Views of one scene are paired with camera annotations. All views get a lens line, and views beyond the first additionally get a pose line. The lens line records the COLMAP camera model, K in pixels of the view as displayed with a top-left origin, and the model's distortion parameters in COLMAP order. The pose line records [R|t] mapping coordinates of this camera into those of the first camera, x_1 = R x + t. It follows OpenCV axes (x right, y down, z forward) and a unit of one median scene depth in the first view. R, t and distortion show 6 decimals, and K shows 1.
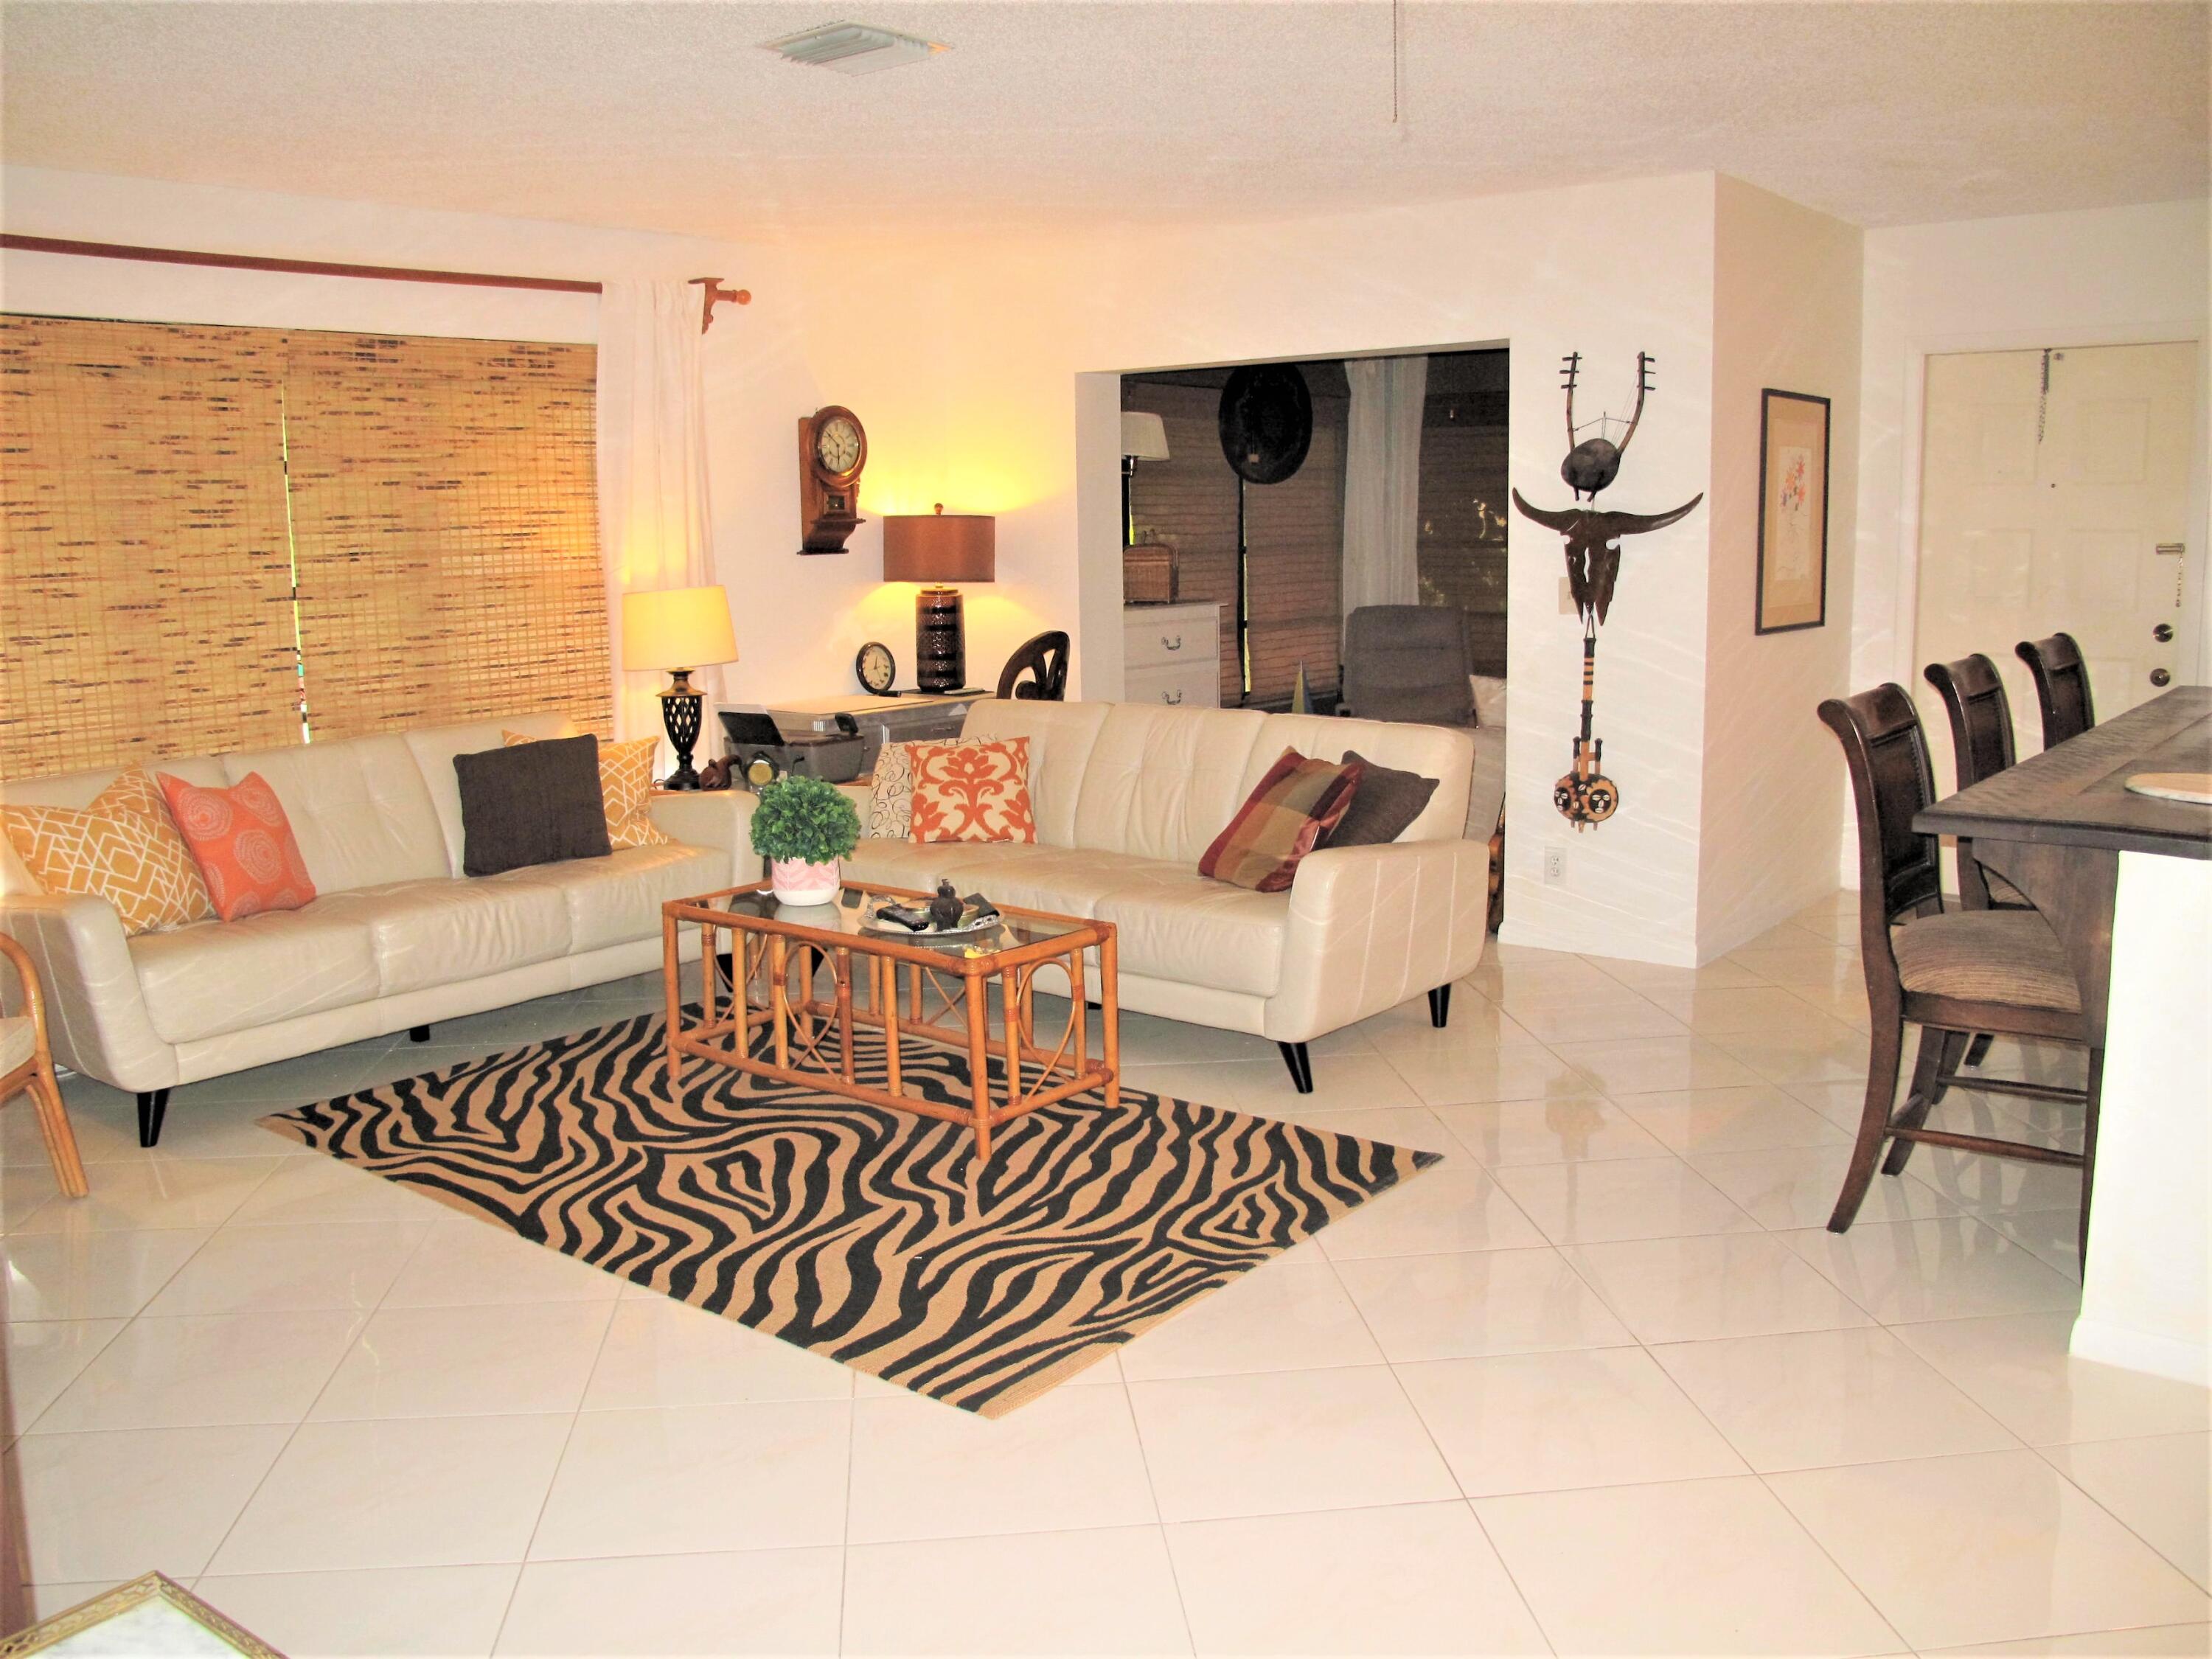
lens RADIAL K [[1853.7, 0, 1087.0], [0, 1853.7, 824.6], [0, 0, 1]] dist [-0.146487, 0.110072]
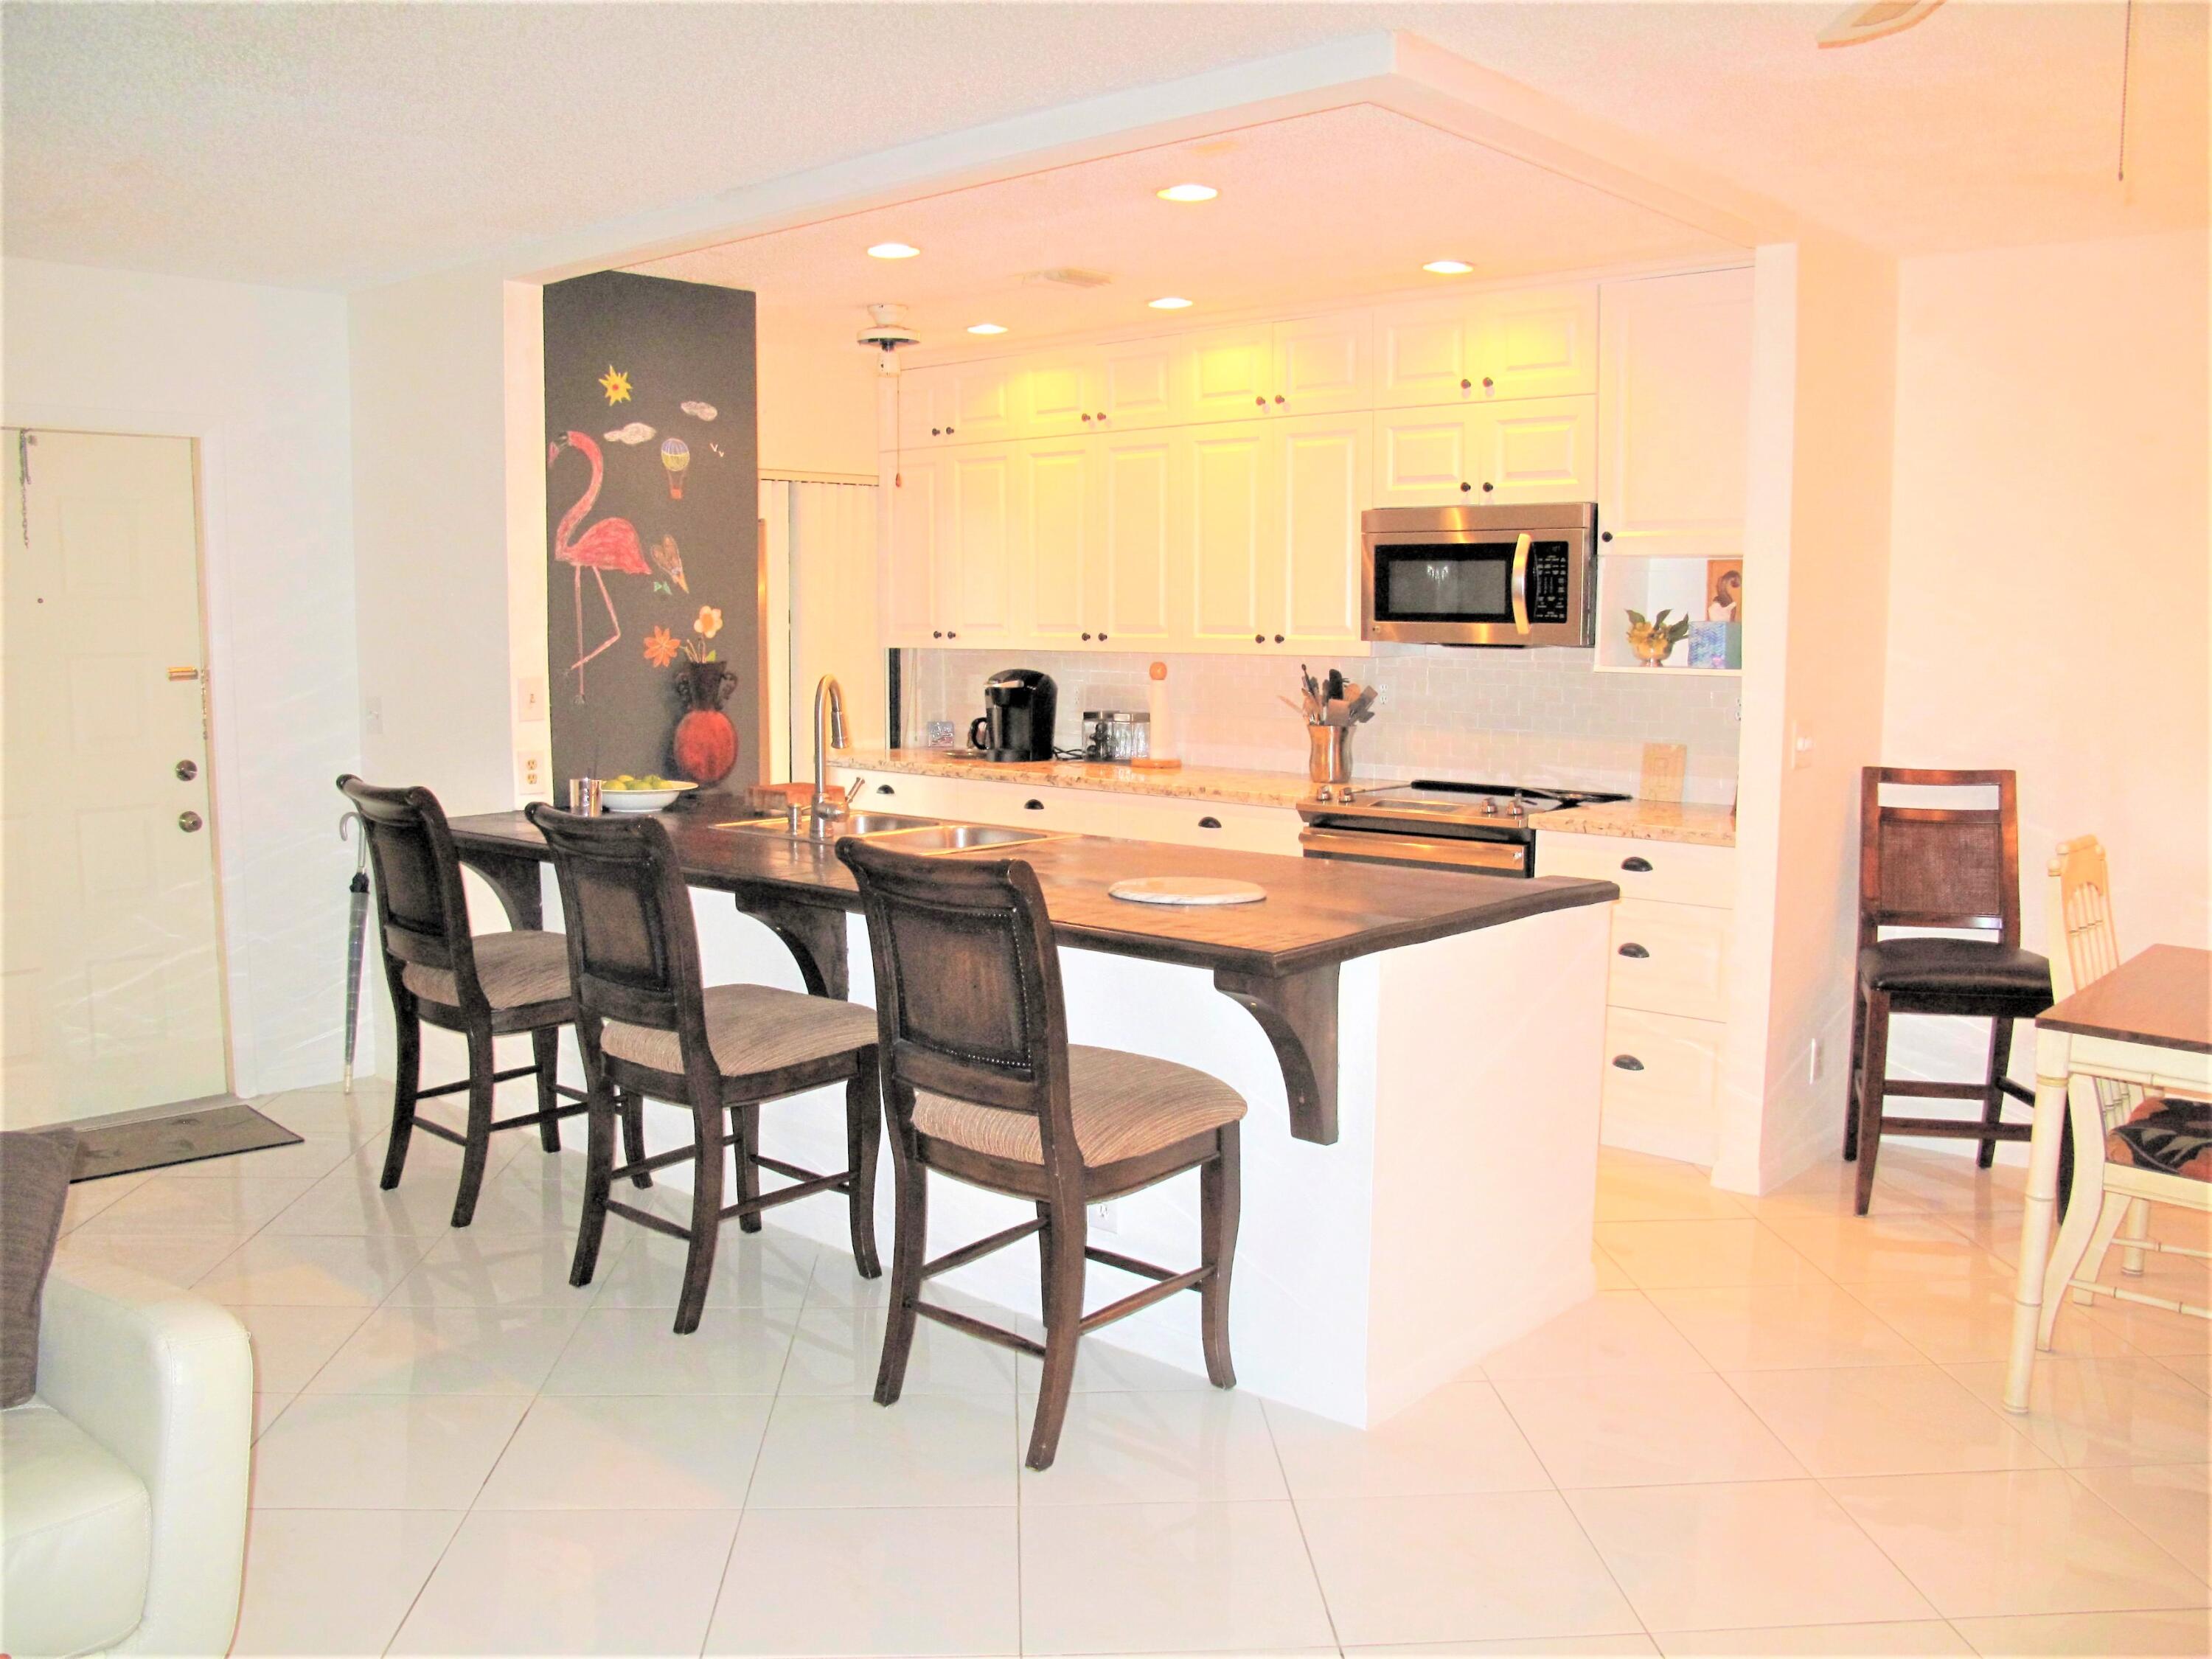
lens RADIAL K [[1853.7, 0, 1095.4], [0, 1853.7, 833.8], [0, 0, 1]] dist [-0.146487, 0.110072]
pose [[0.052317, -0.102843, 0.993321, -0.308070], [0.163985, 0.982065, 0.093041, -0.109468], [-0.985074, 0.158023, 0.068244, 0.646271]]
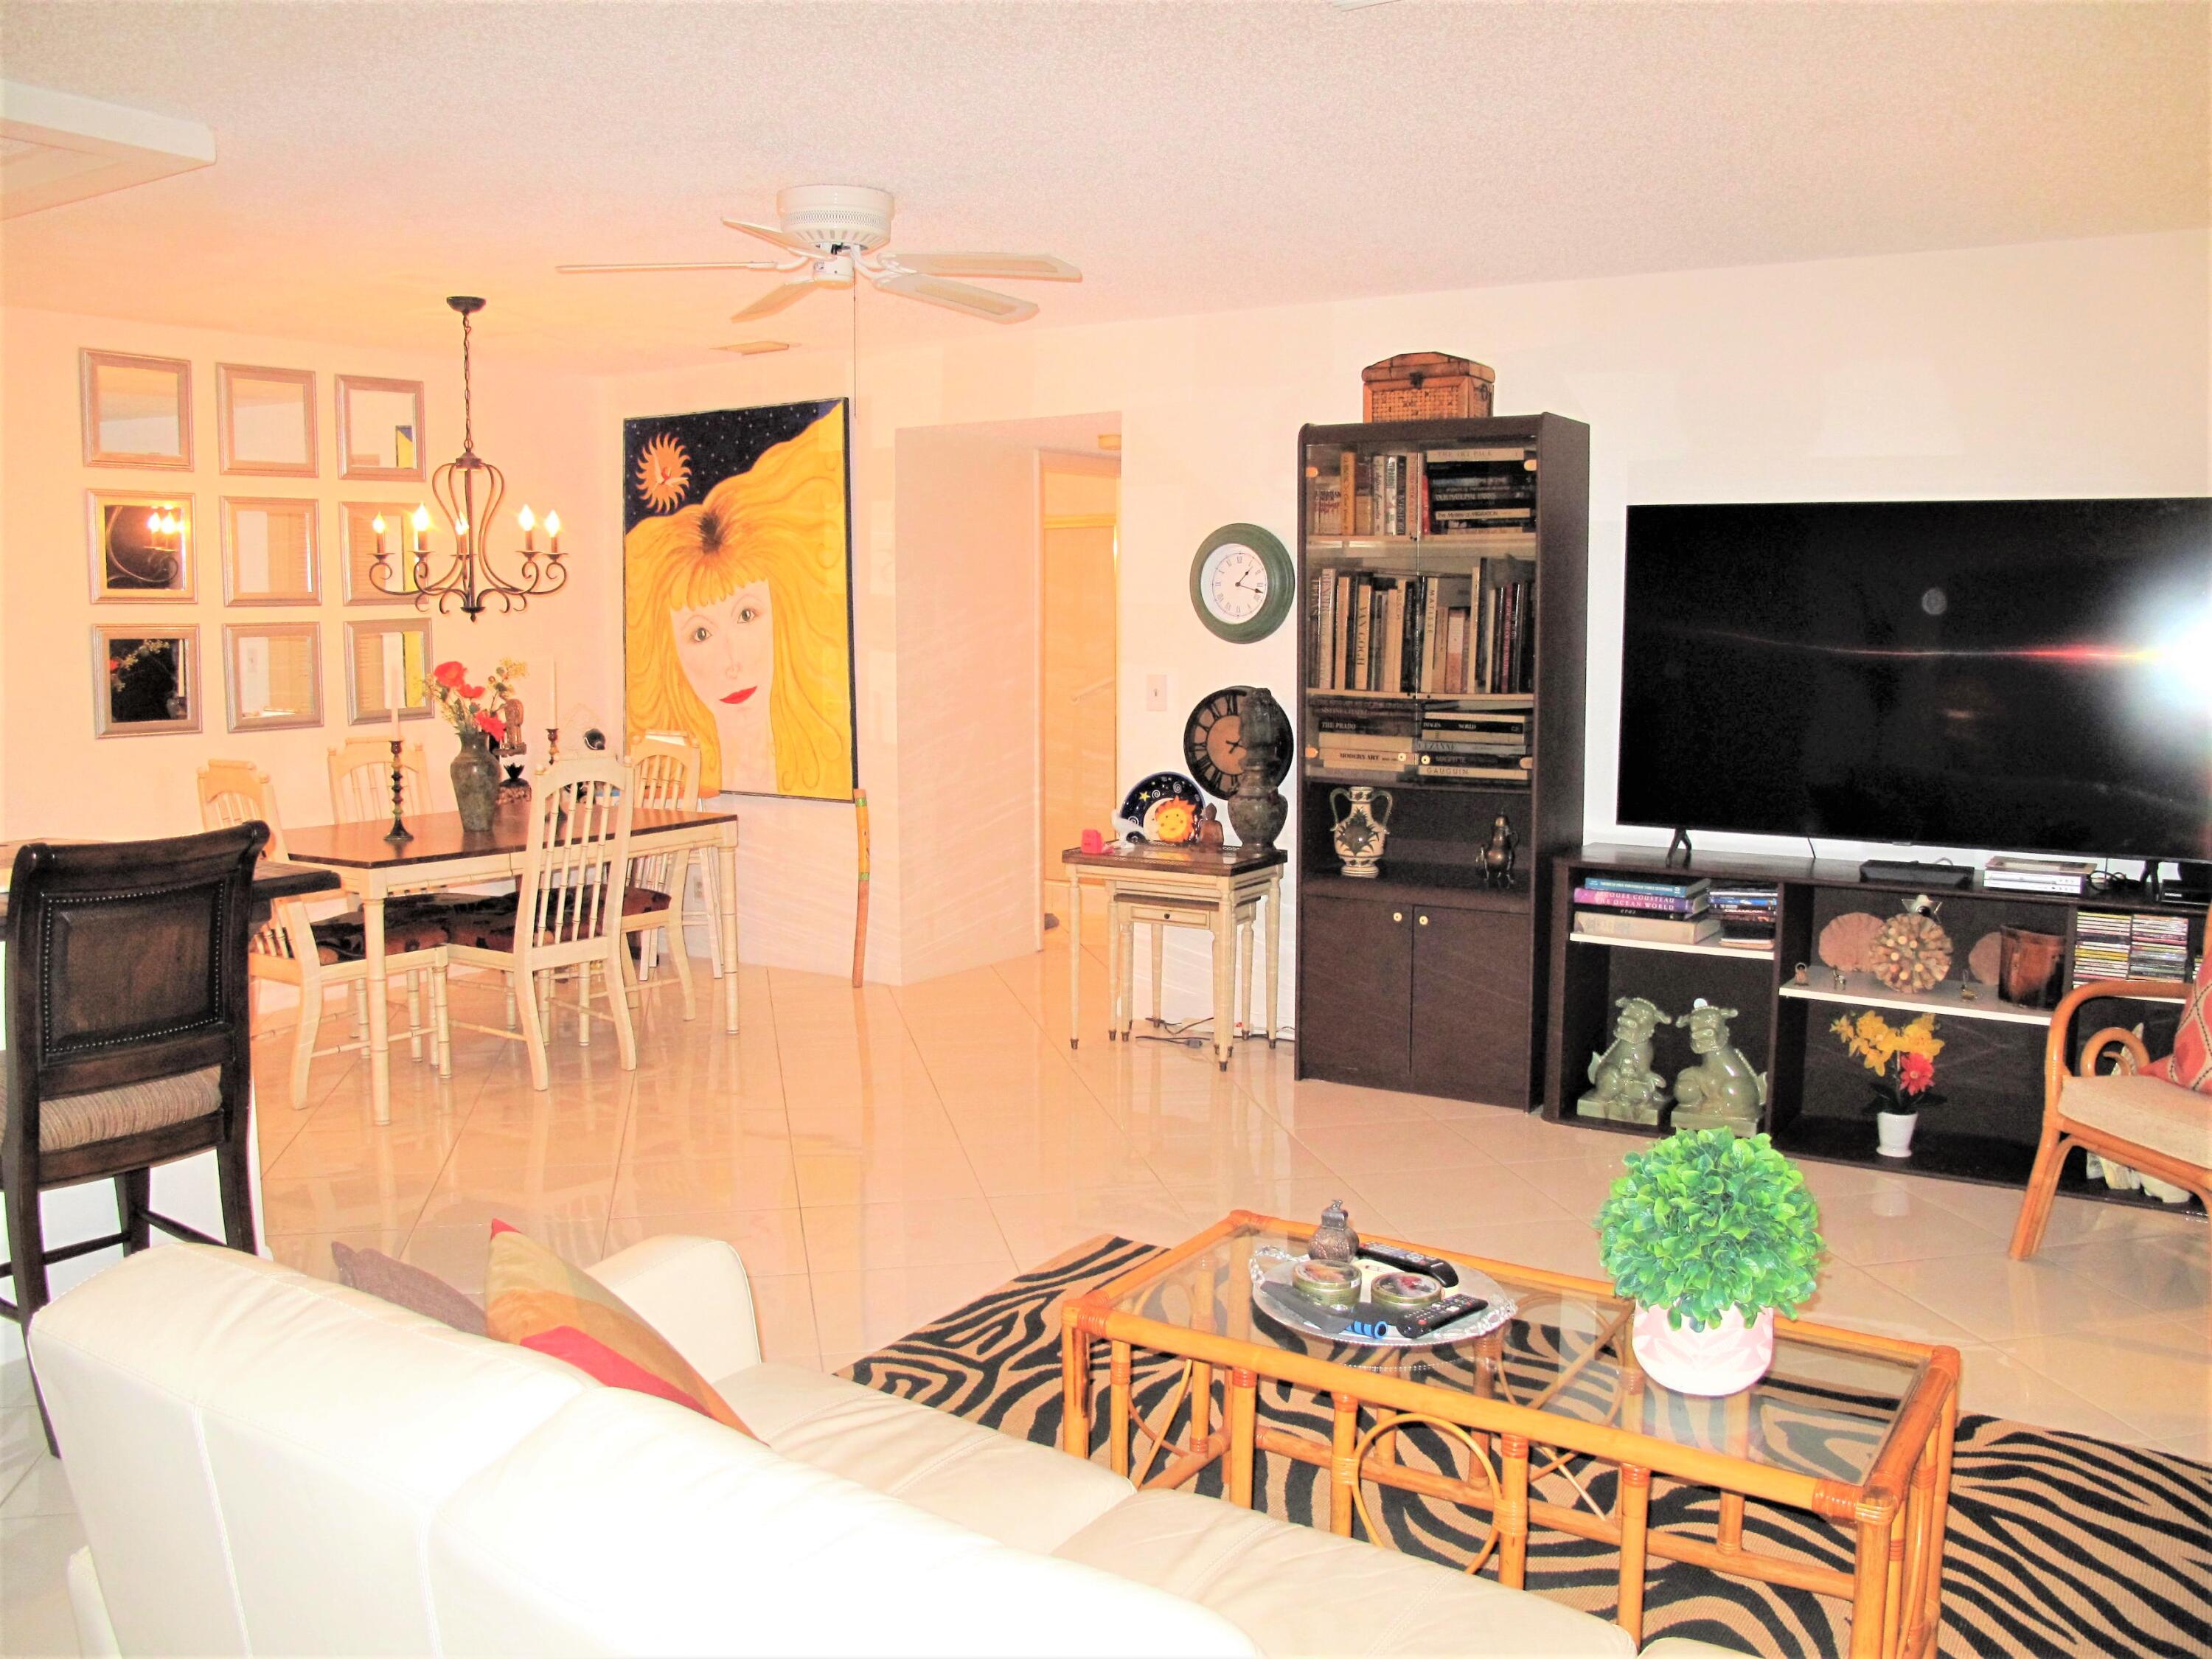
lens RADIAL K [[1853.7, 0, 1108.1], [0, 1853.7, 831.5], [0, 0, 1]] dist [-0.146487, 0.110072]
pose [[-0.994250, 0.024460, -0.104255, 0.053649], [-0.005478, 0.960673, 0.277630, -0.230419], [0.106945, 0.276605, -0.955014, 1.386323]]
